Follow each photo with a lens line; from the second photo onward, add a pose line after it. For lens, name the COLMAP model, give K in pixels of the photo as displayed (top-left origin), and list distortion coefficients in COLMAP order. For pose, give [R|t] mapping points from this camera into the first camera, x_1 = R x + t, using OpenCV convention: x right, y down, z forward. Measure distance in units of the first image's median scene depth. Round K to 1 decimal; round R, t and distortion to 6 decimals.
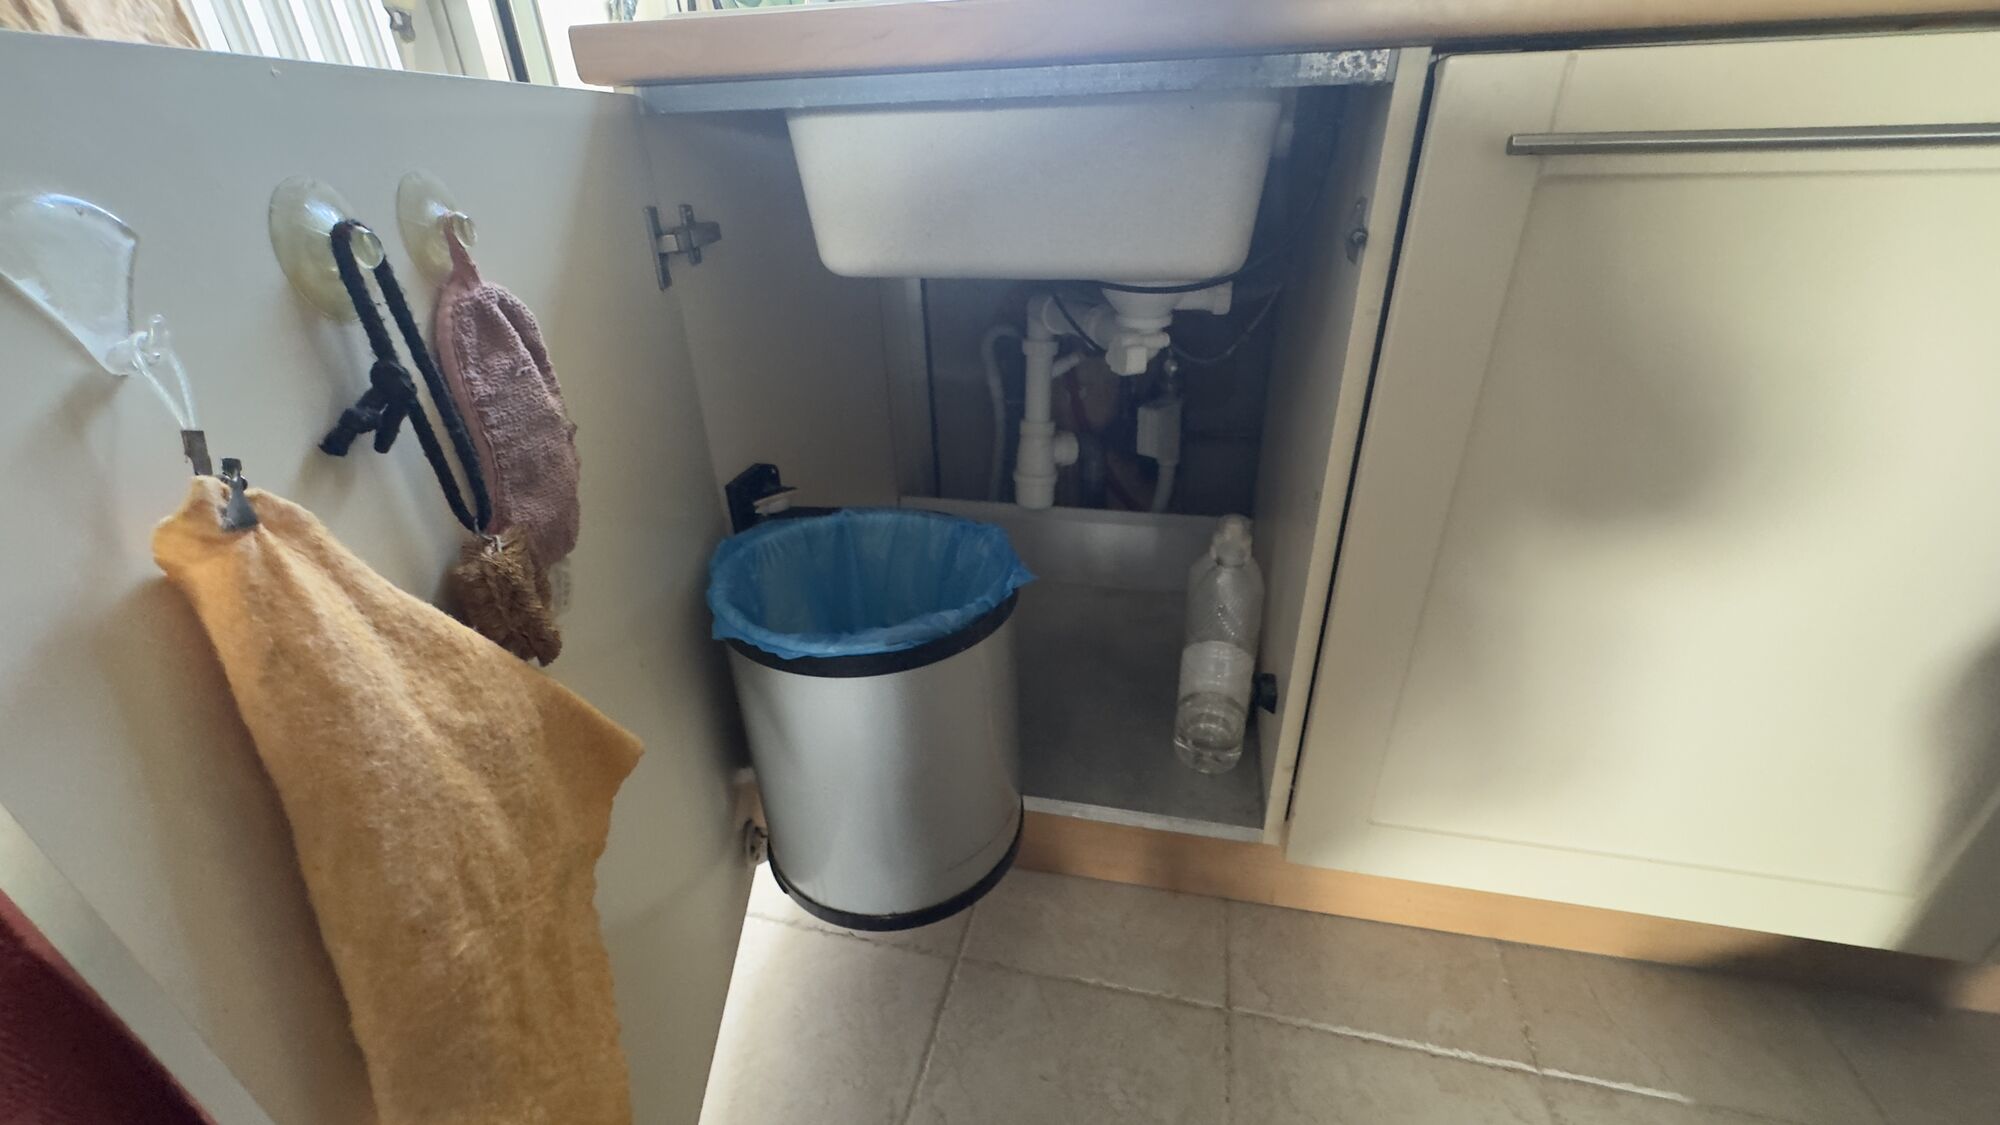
lens RADIAL K [[786.5, 0, 1000.0], [0, 786.5, 562.5], [0, 0, 1]] dist [-0.011900, 0.003977]
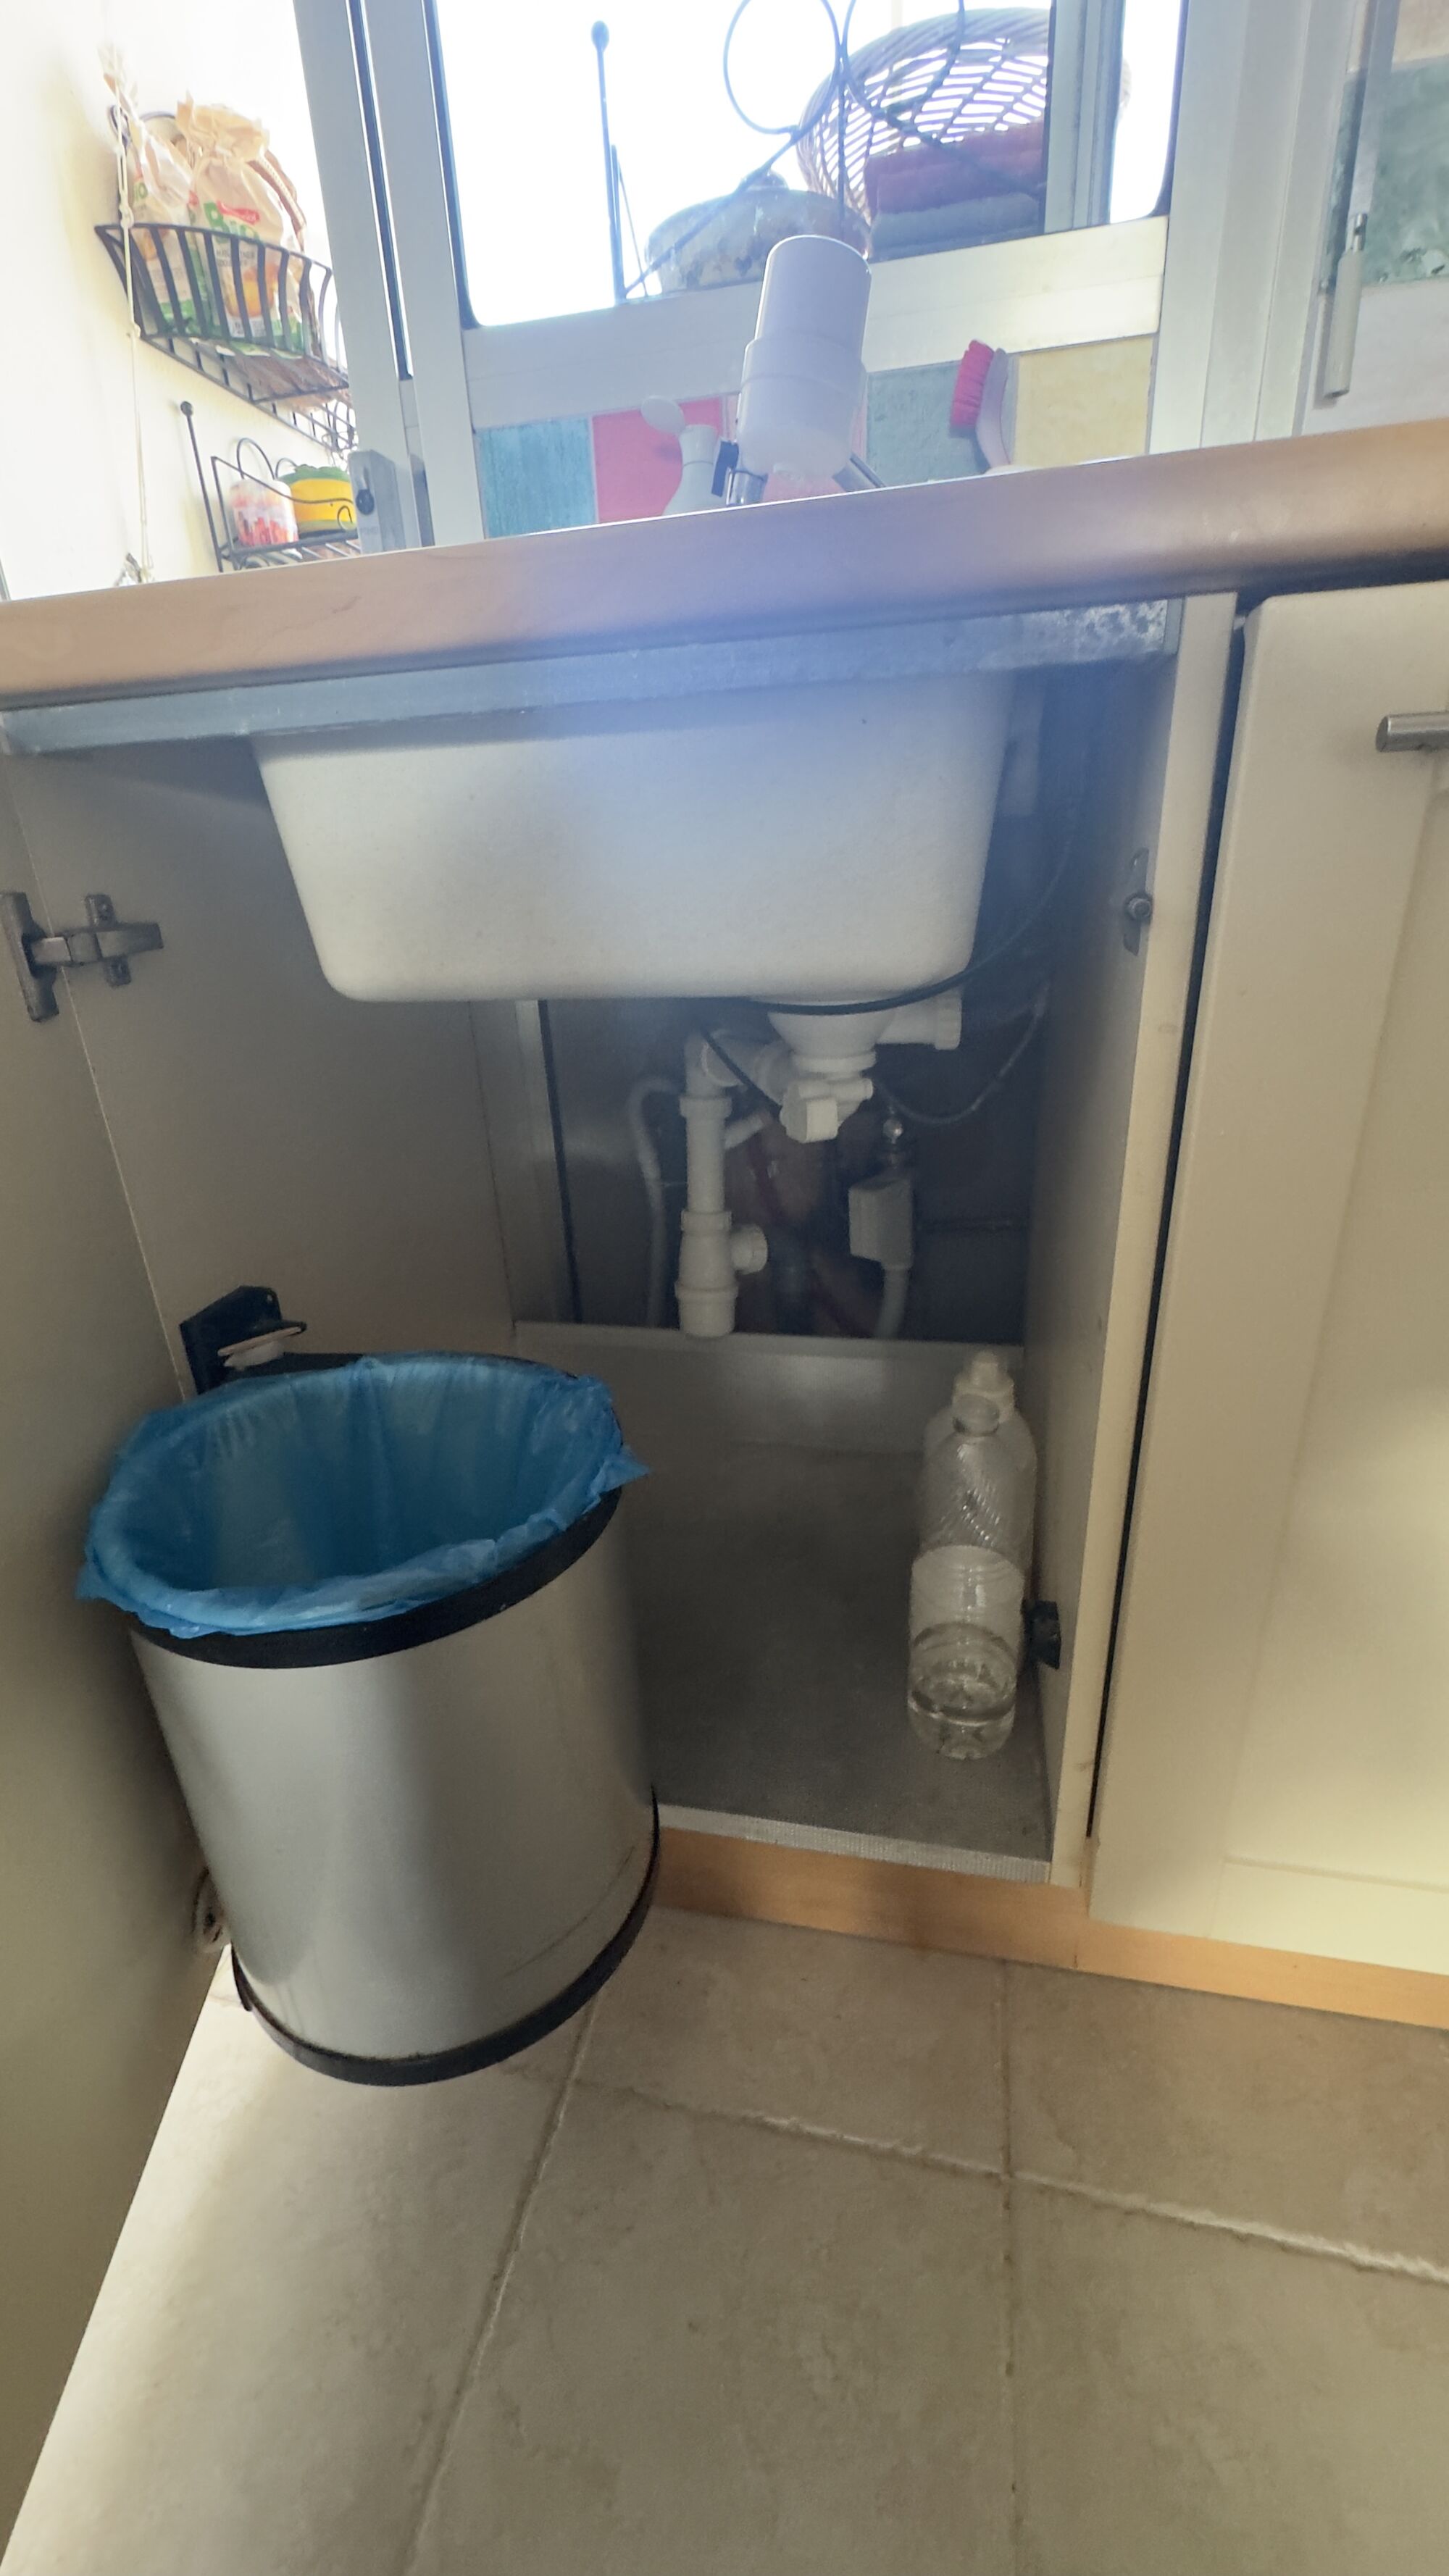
lens RADIAL K [[1013.1, 0, 724.5], [0, 1013.1, 1288.0], [0, 0, 1]] dist [-0.011900, 0.003977]
pose [[0.999770, -0.021289, 0.002485, 0.090195], [0.021430, 0.994951, -0.098052, -0.036082], [-0.000385, 0.098083, 0.995178, 0.174883]]
